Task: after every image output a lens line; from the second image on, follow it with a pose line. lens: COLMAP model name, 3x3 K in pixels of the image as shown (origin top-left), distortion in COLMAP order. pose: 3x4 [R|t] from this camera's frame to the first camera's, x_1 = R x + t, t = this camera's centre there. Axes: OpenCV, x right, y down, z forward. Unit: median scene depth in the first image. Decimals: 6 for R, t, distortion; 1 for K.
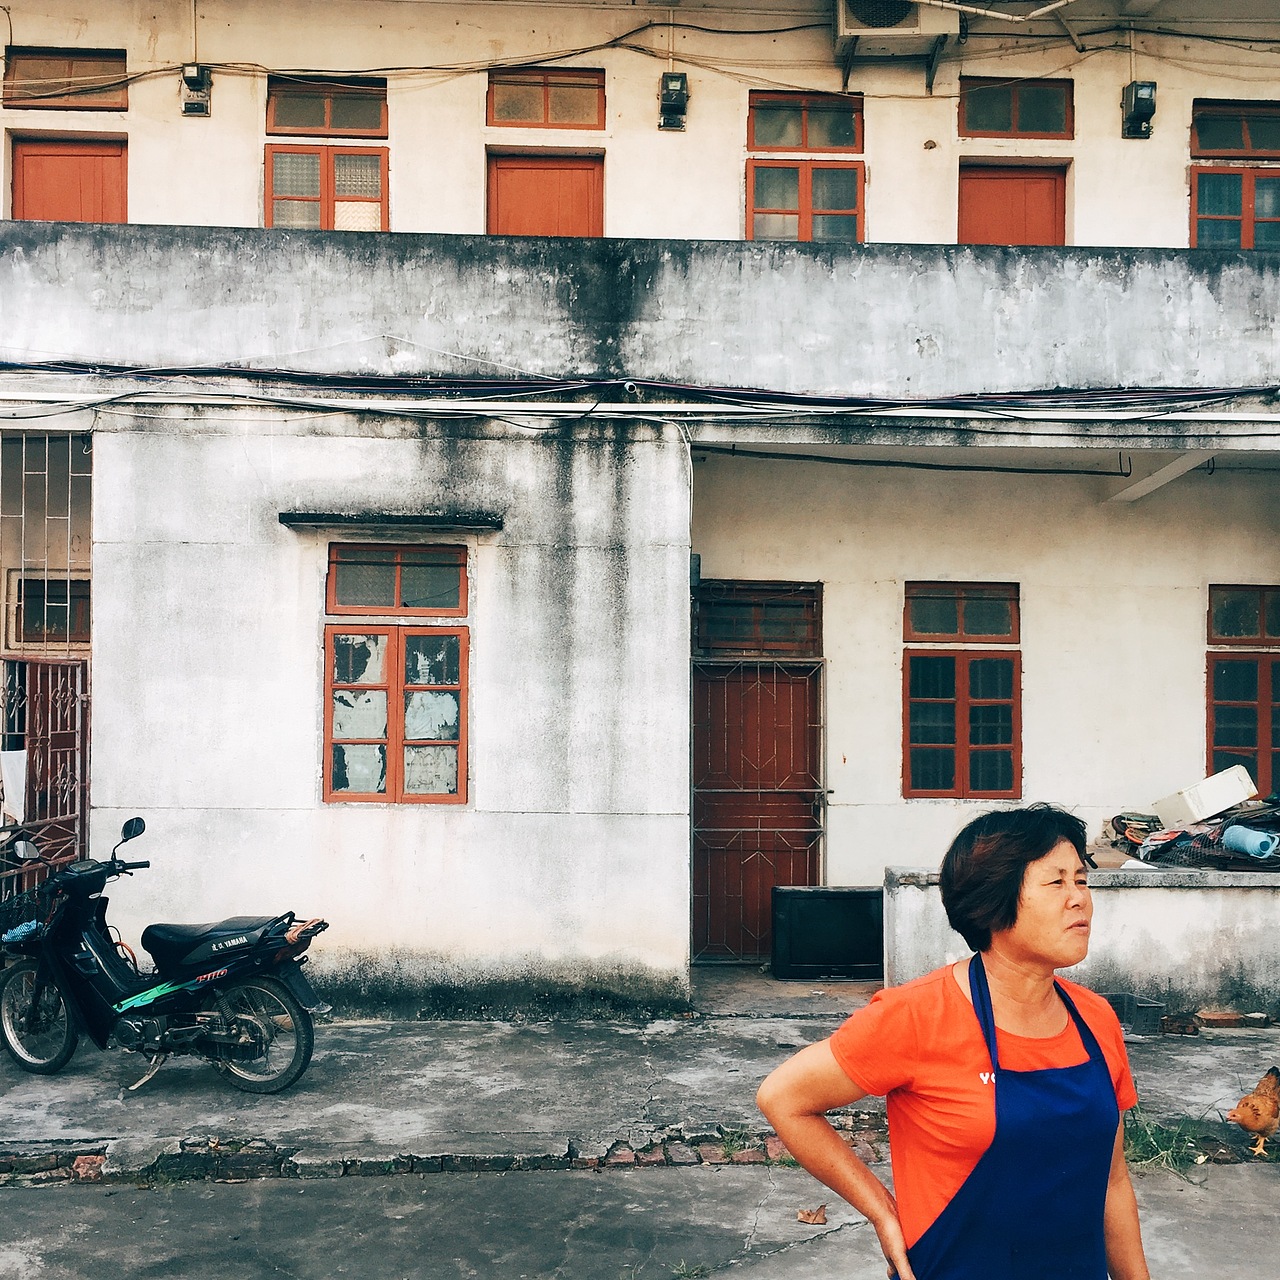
lens RADIAL K [[1446.2, 0, 640.0], [0, 1446.2, 640.0], [0, 0, 1]] dist [0.063005, -0.073211]
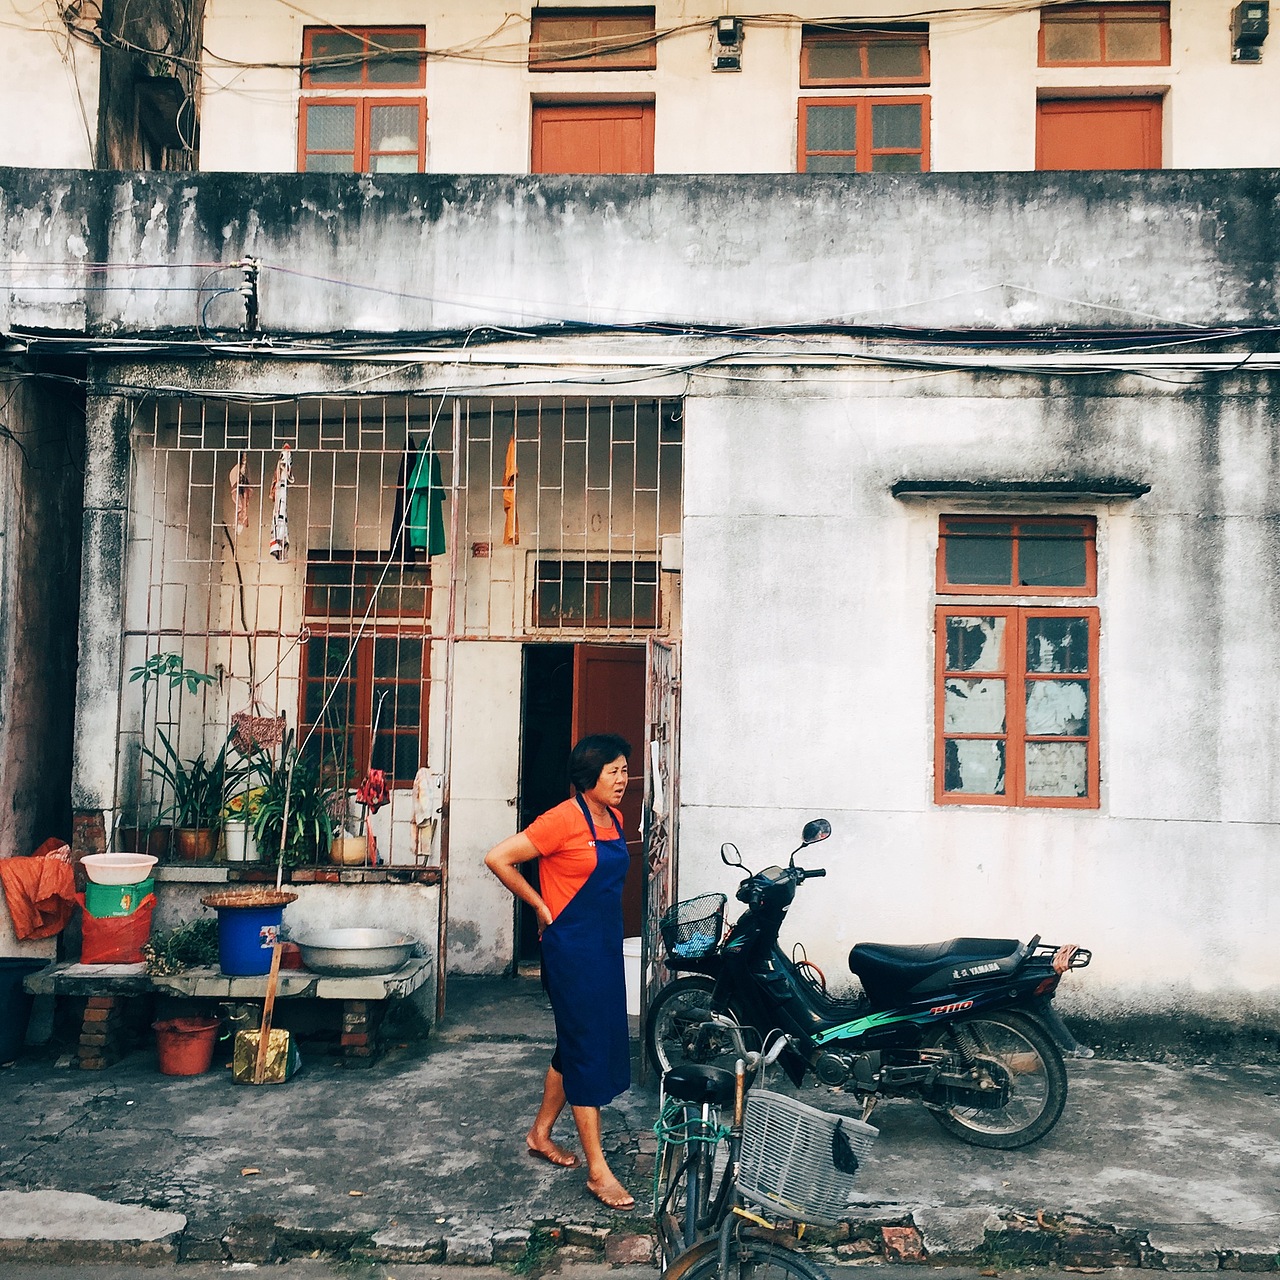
lens RADIAL K [[1410.4, 0, 640.4], [0, 1410.4, 579.2], [0, 0, 1]] dist [0.055729, -0.050507]
pose [[0.994863, -0.002697, -0.101197, -0.310605], [-0.001718, 0.999051, -0.043516, 0.011773], [0.101219, 0.043466, 0.993914, 0.109809]]
